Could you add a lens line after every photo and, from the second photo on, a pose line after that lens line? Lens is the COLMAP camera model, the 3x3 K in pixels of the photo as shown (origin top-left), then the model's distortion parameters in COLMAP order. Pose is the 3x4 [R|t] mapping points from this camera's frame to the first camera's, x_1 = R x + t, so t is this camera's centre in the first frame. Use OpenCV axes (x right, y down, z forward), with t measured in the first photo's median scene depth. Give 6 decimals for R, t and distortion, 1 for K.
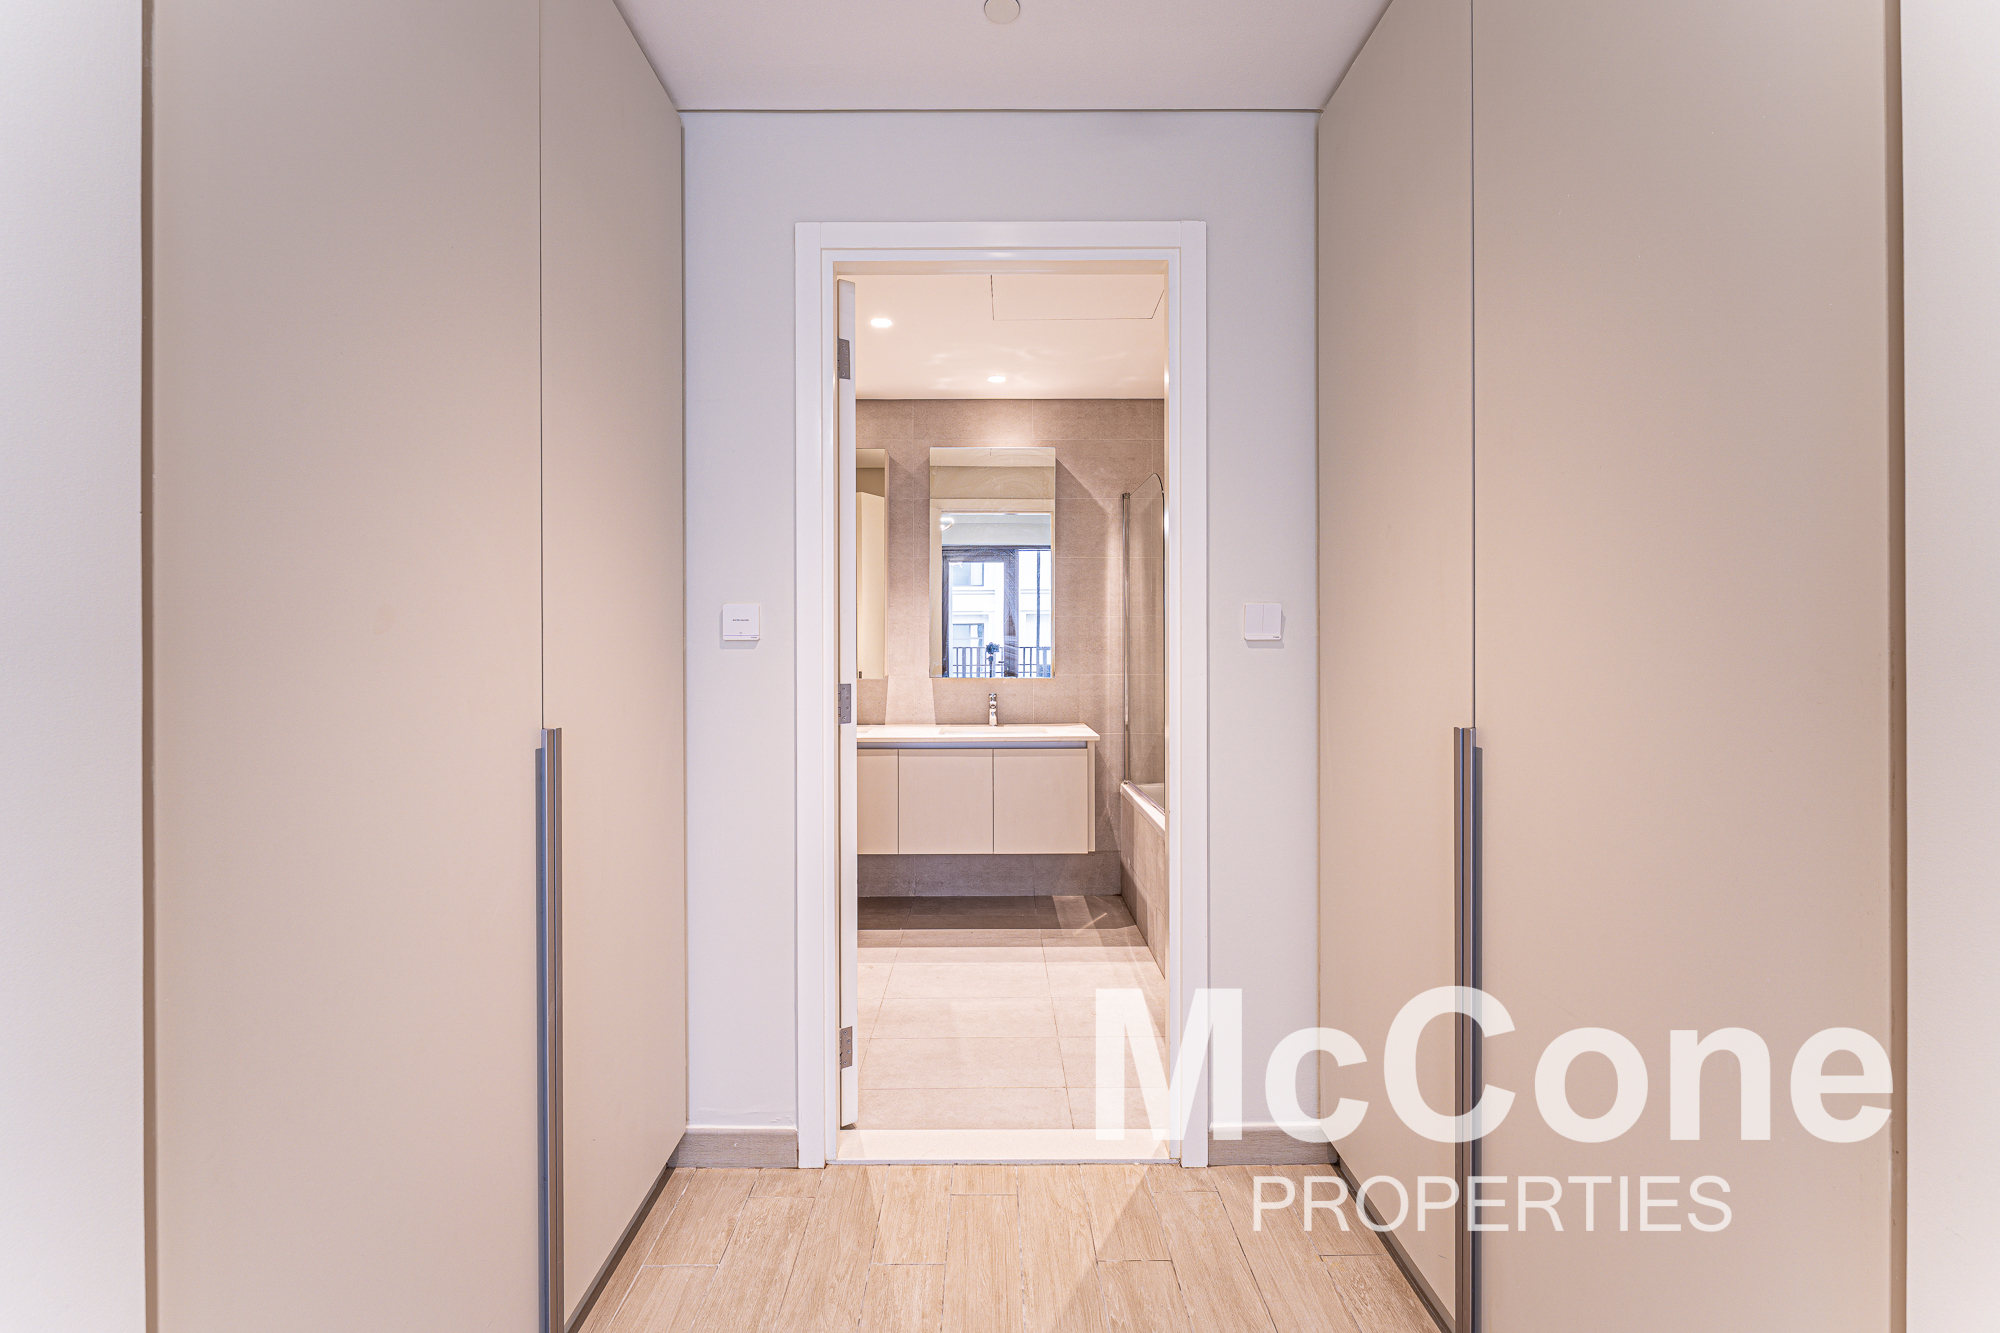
lens RADIAL K [[809.5, 0, 987.3], [0, 809.5, 653.1], [0, 0, 1]] dist [-0.002966, 0.000091]
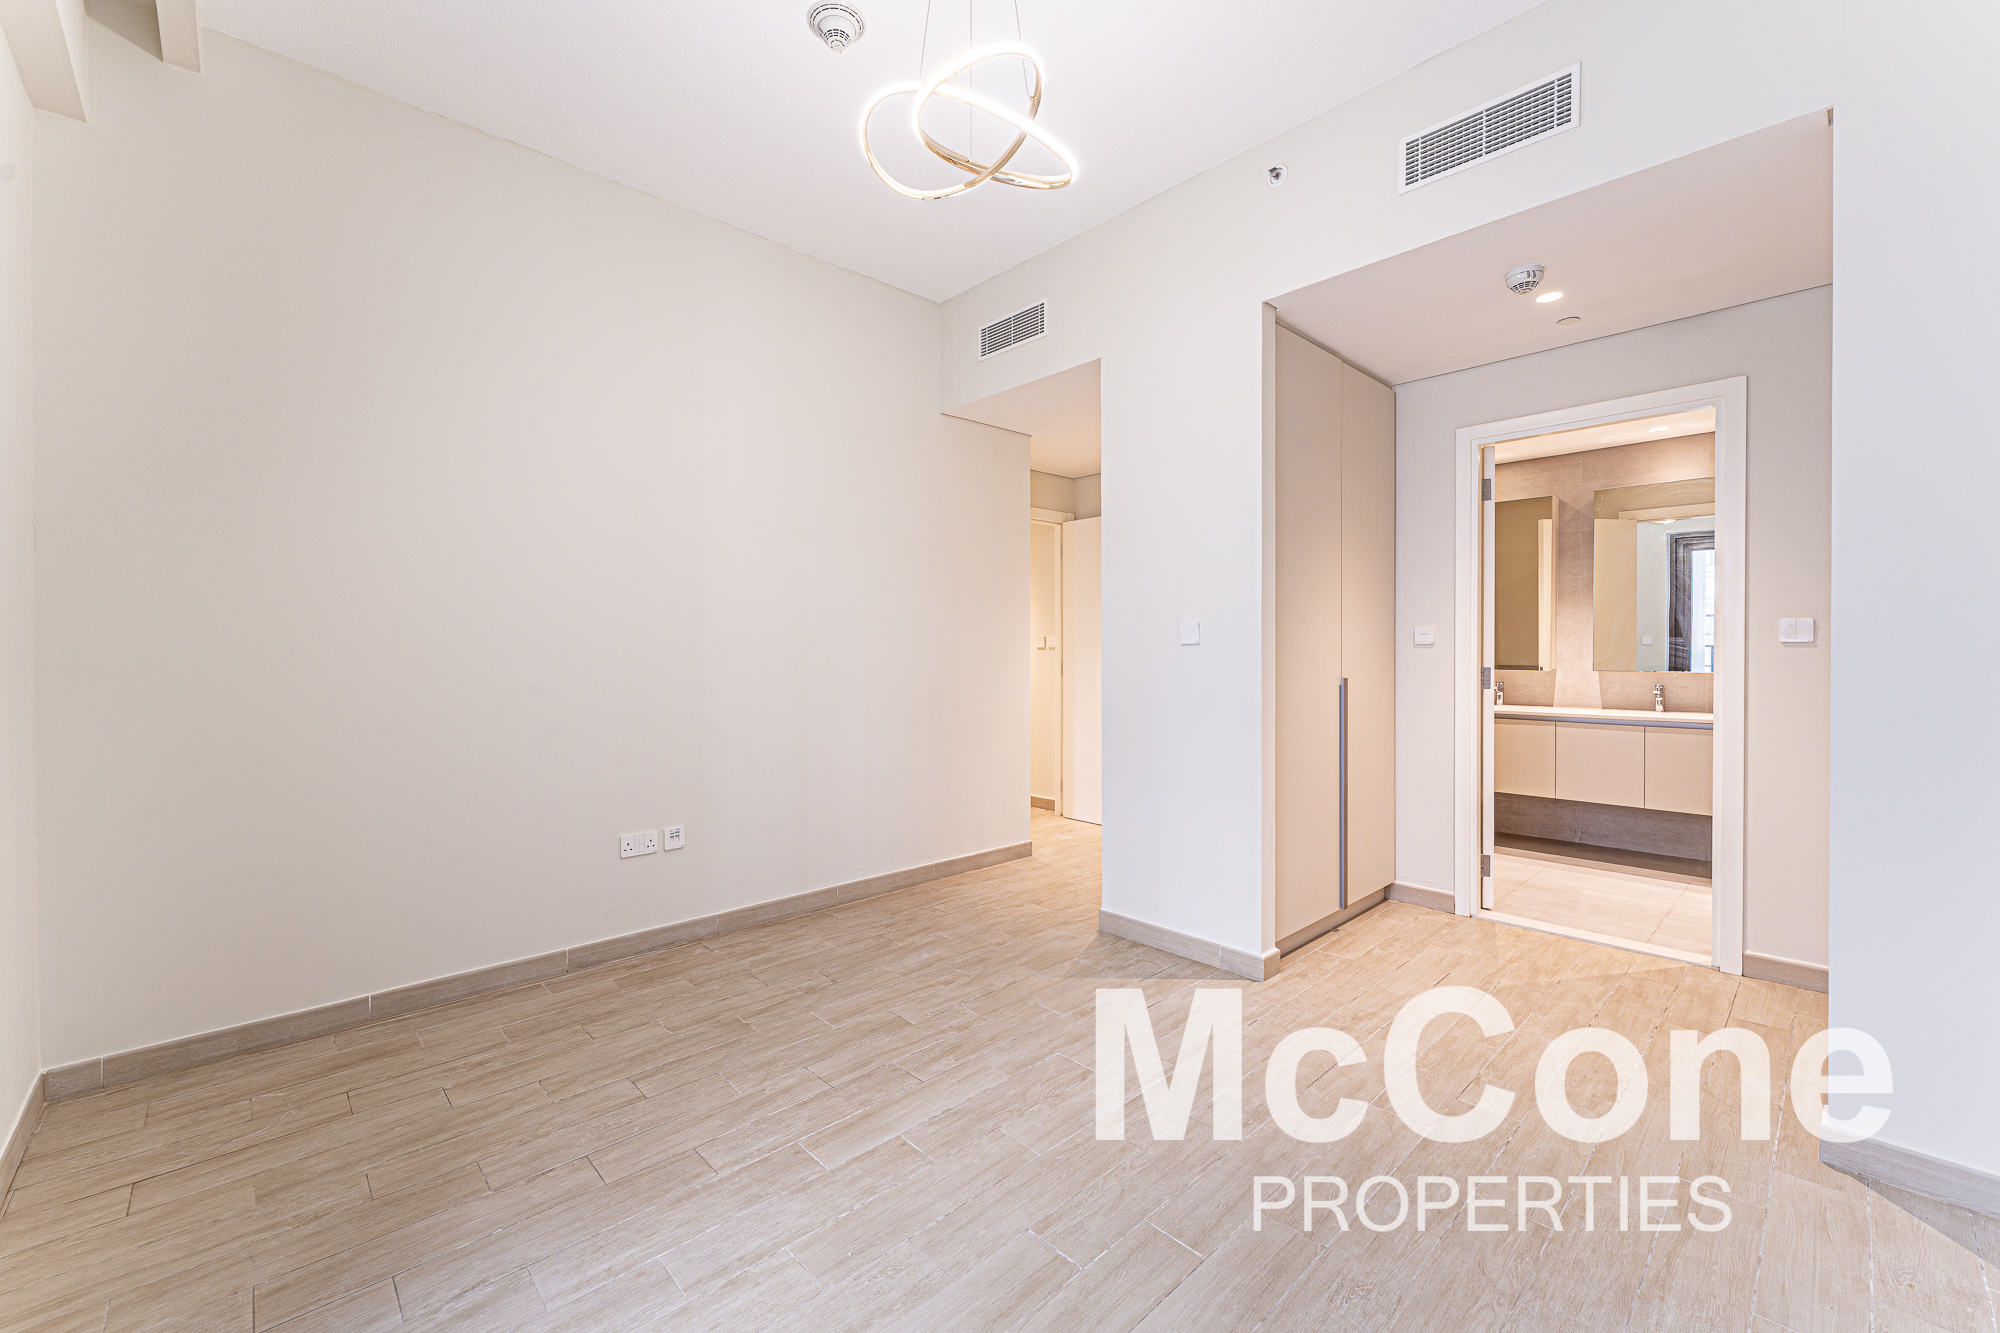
lens RADIAL K [[809.5, 0, 981.4], [0, 809.5, 654.8], [0, 0, 1]] dist [-0.002966, 0.000091]
pose [[0.681466, 0.003590, -0.731841, 0.385755], [-0.001726, 0.999993, 0.003298, 0.004993], [0.731848, -0.000984, 0.681467, -1.087568]]
